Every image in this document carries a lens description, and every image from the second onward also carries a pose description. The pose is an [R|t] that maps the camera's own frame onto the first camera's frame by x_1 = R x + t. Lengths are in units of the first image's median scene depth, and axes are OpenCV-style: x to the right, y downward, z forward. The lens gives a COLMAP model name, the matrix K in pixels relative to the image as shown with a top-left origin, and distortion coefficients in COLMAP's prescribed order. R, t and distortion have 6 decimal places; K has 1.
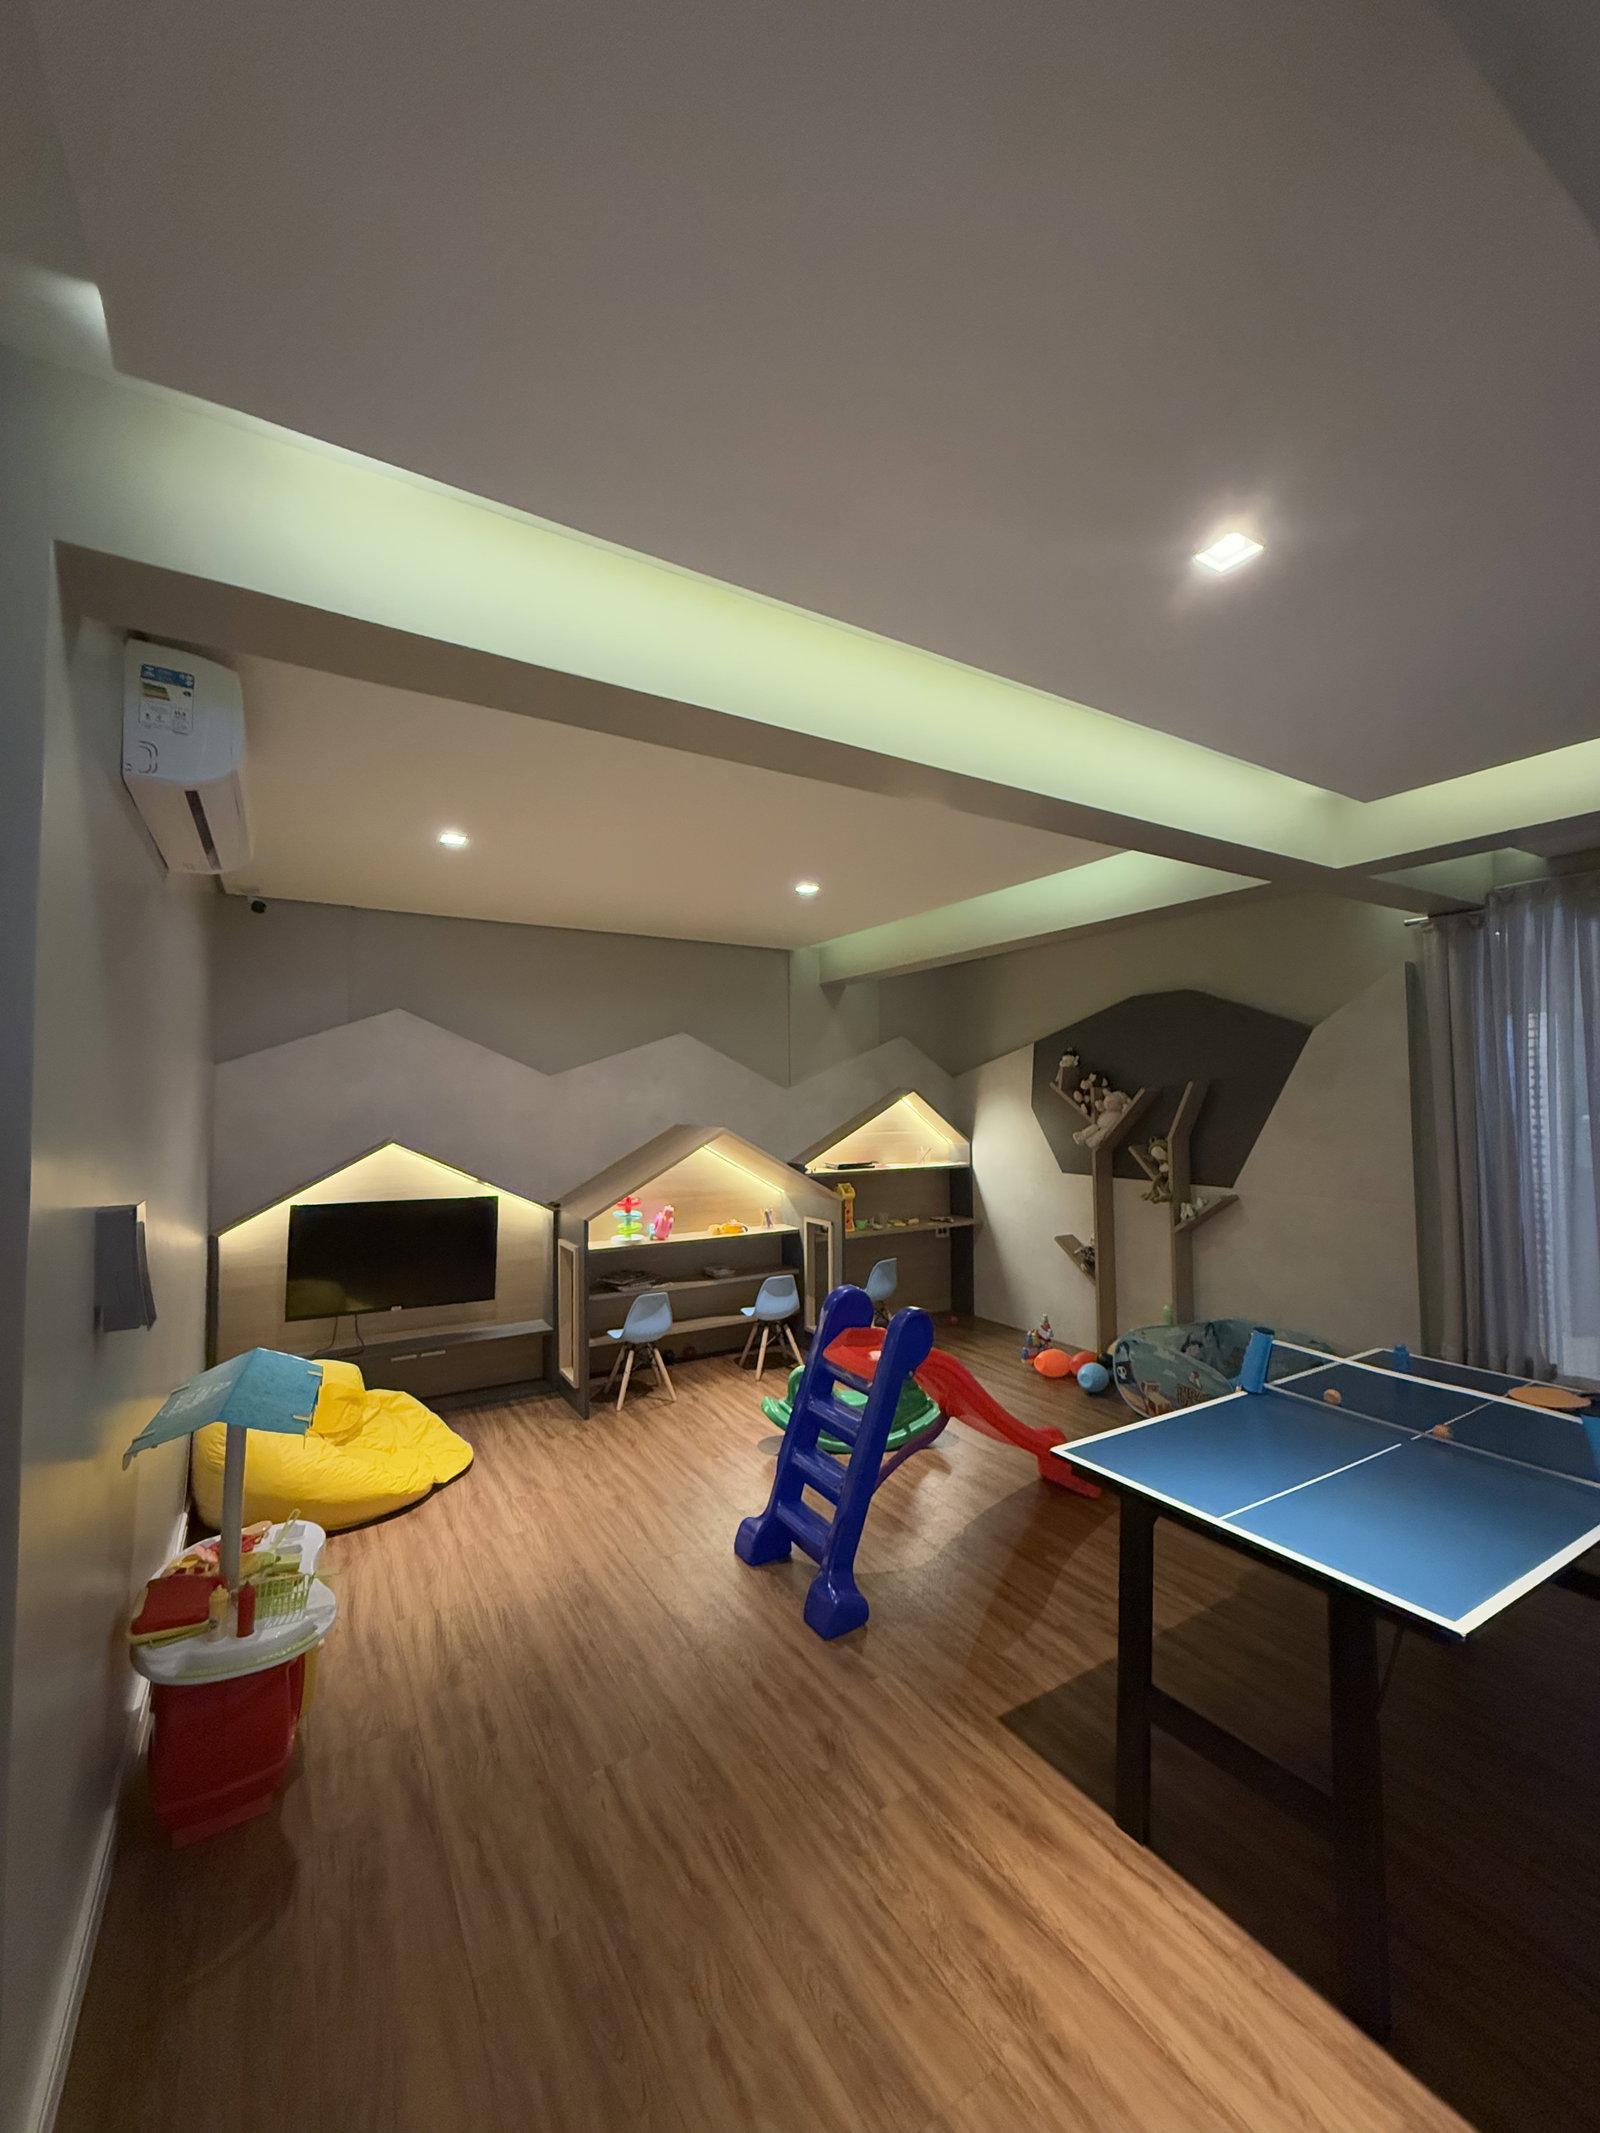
lens RADIAL K [[853.8, 0, 800.3], [0, 853.8, 1064.8], [0, 0, 1]] dist [0.001189, -0.000055]
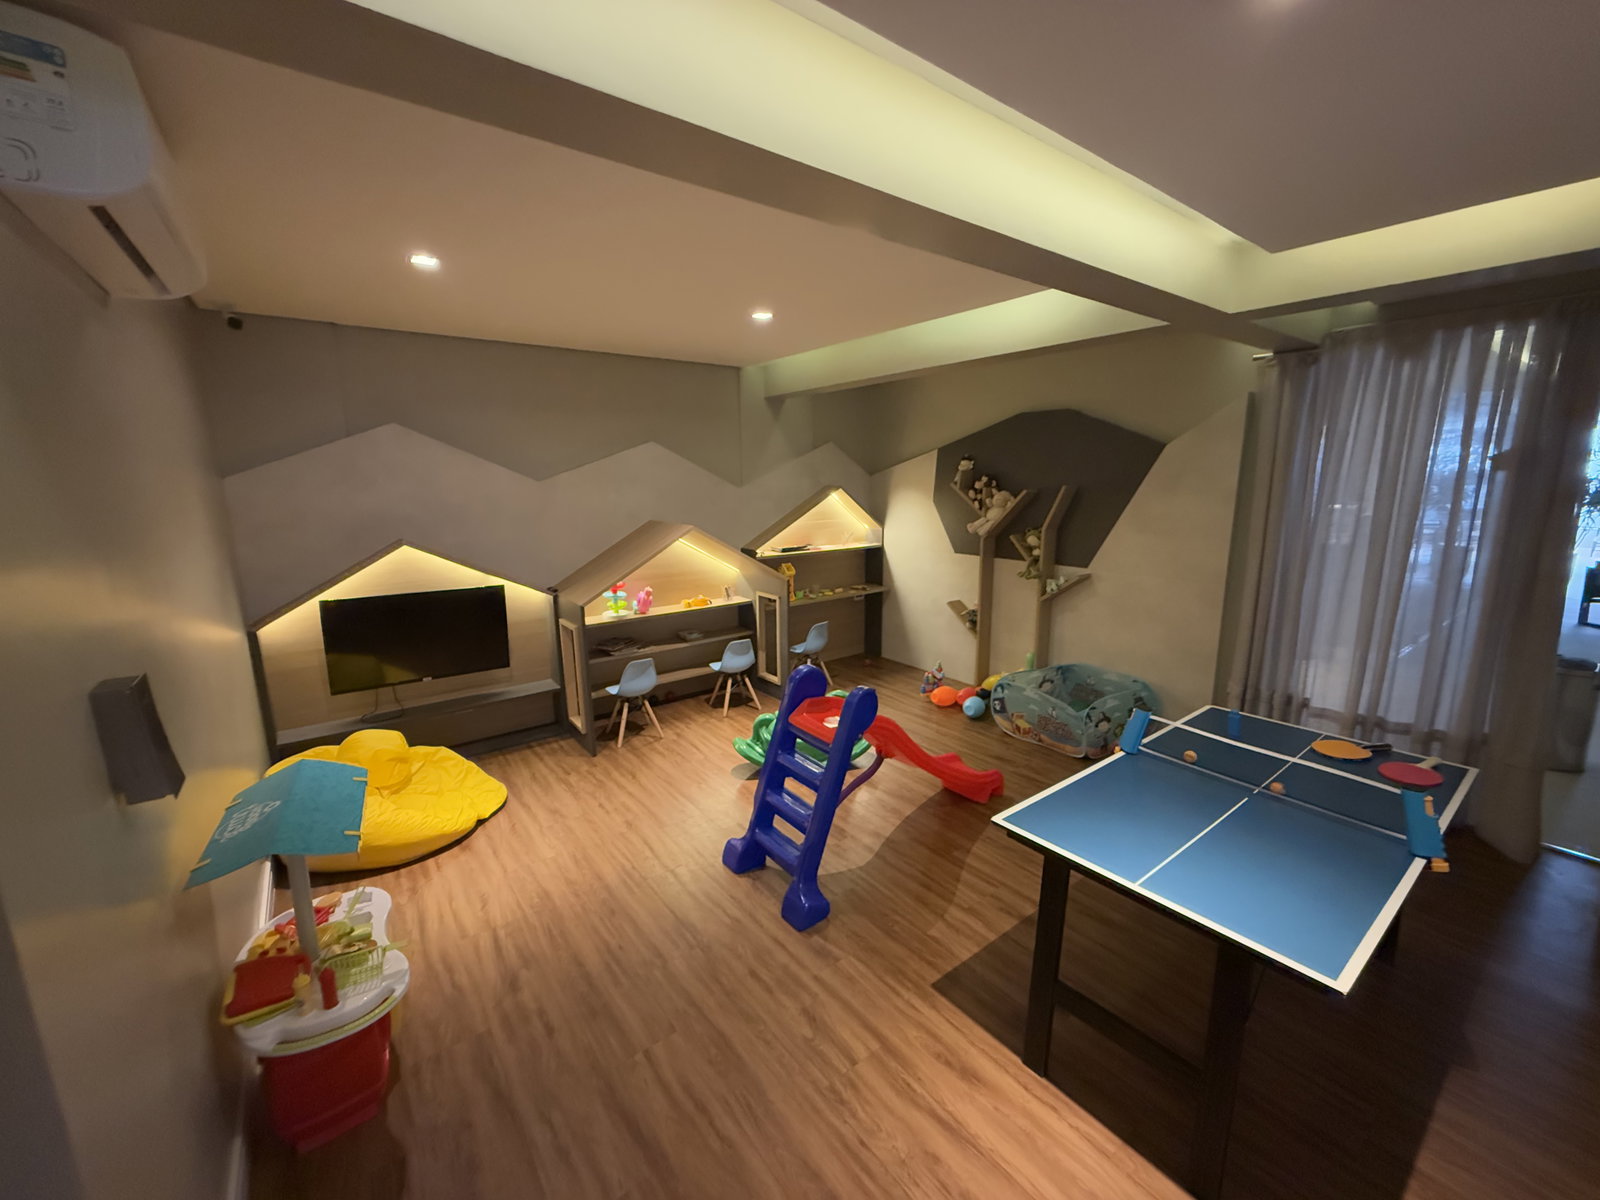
lens RADIAL K [[640.4, 0, 799.2], [0, 640.4, 603.8], [0, 0, 1]] dist [0.001189, -0.000055]
pose [[0.994720, -0.022168, 0.100207, -0.049559], [-0.002191, 0.971586, 0.236678, -0.051581], [-0.102606, -0.235647, 0.966407, 0.125071]]
